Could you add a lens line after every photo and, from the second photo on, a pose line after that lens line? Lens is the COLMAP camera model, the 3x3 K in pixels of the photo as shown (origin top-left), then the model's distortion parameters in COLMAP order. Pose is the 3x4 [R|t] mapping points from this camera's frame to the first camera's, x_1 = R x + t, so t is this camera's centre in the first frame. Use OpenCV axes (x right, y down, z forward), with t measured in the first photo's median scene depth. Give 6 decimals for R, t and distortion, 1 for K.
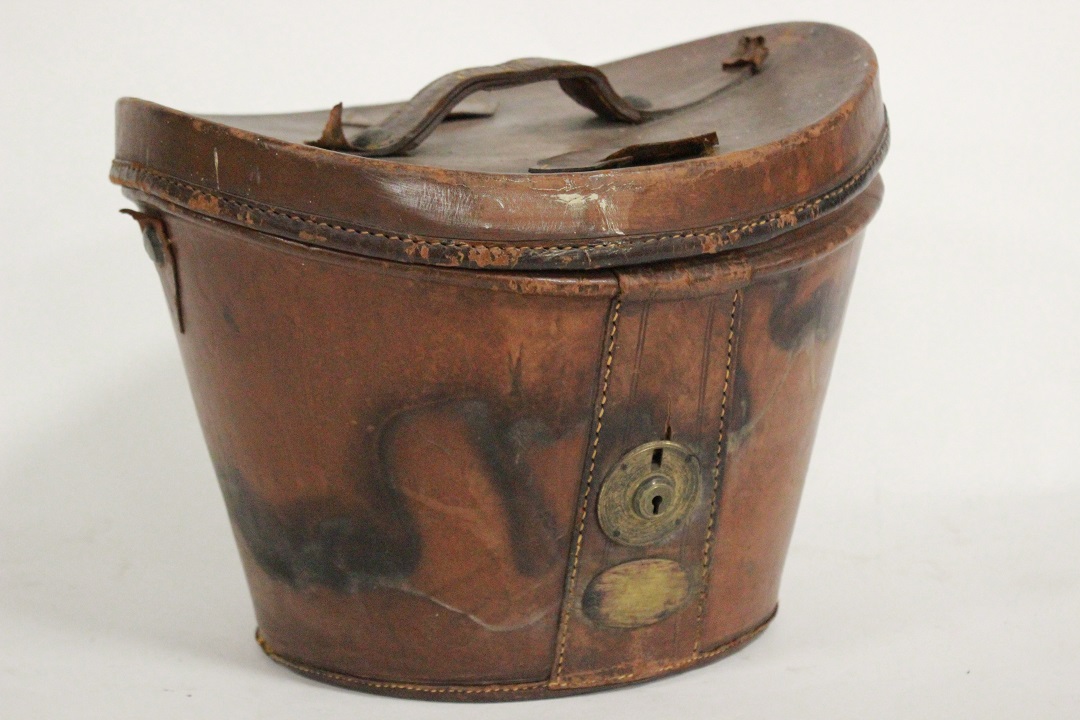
lens RADIAL K [[2200.7, 0, 532.3], [0, 2200.7, 360.2], [0, 0, 1]] dist [0.076260, 0.000000]
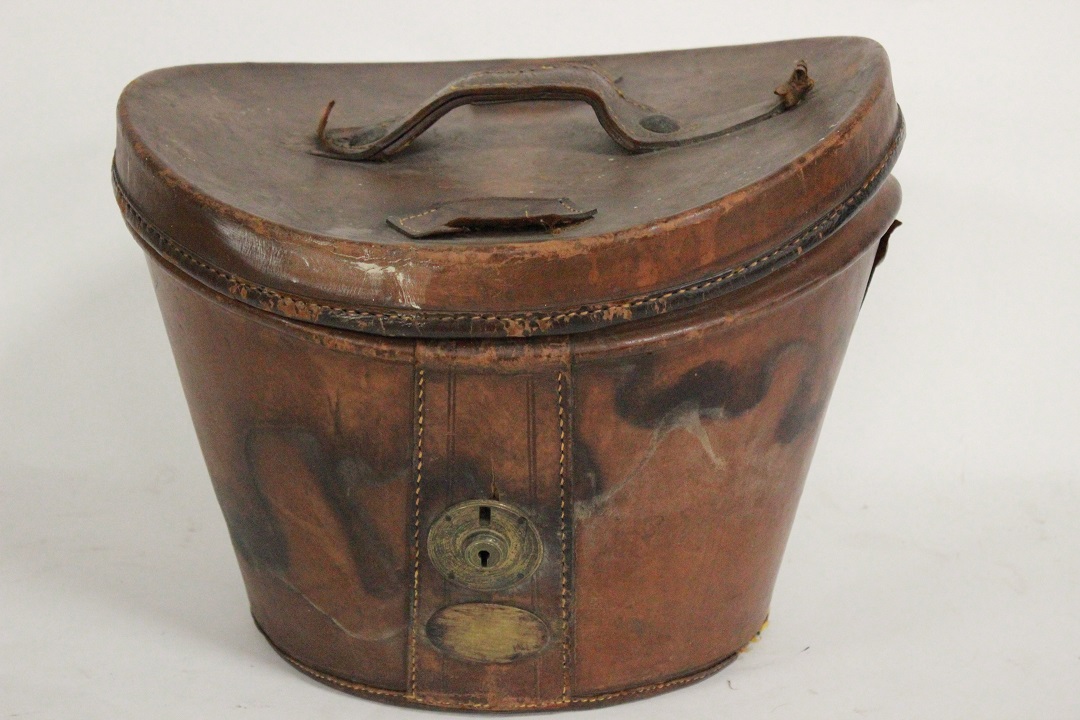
lens RADIAL K [[2441.0, 0, 543.5], [0, 2441.0, 366.1], [0, 0, 1]] dist [0.220946, 0.000000]
pose [[0.870476, 0.184617, -0.456277, 0.577425], [-0.110248, 0.976571, 0.184807, -0.232088], [0.479705, -0.110566, 0.870436, 0.040310]]
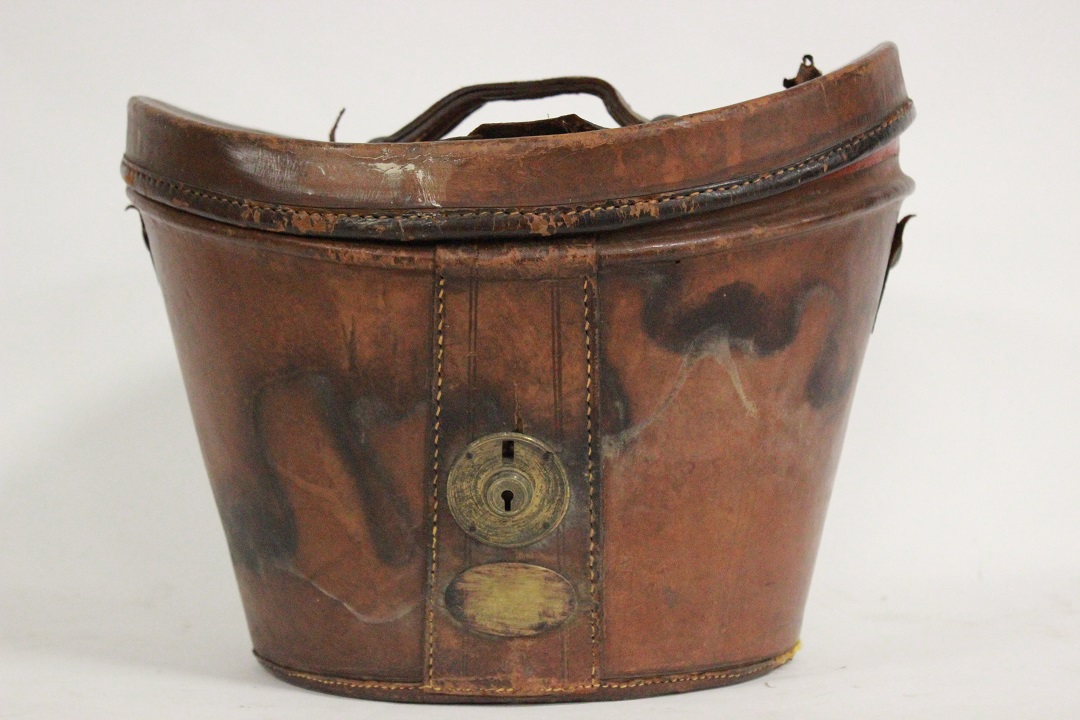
lens RADIAL K [[2242.4, 0, 545.8], [0, 2242.4, 354.7], [0, 0, 1]] dist [0.108160, 0.000000]
pose [[0.884501, 0.035774, -0.465164, 0.521458], [-0.091050, 0.991120, -0.096908, 0.095586], [0.457567, 0.128069, 0.879904, 0.140333]]
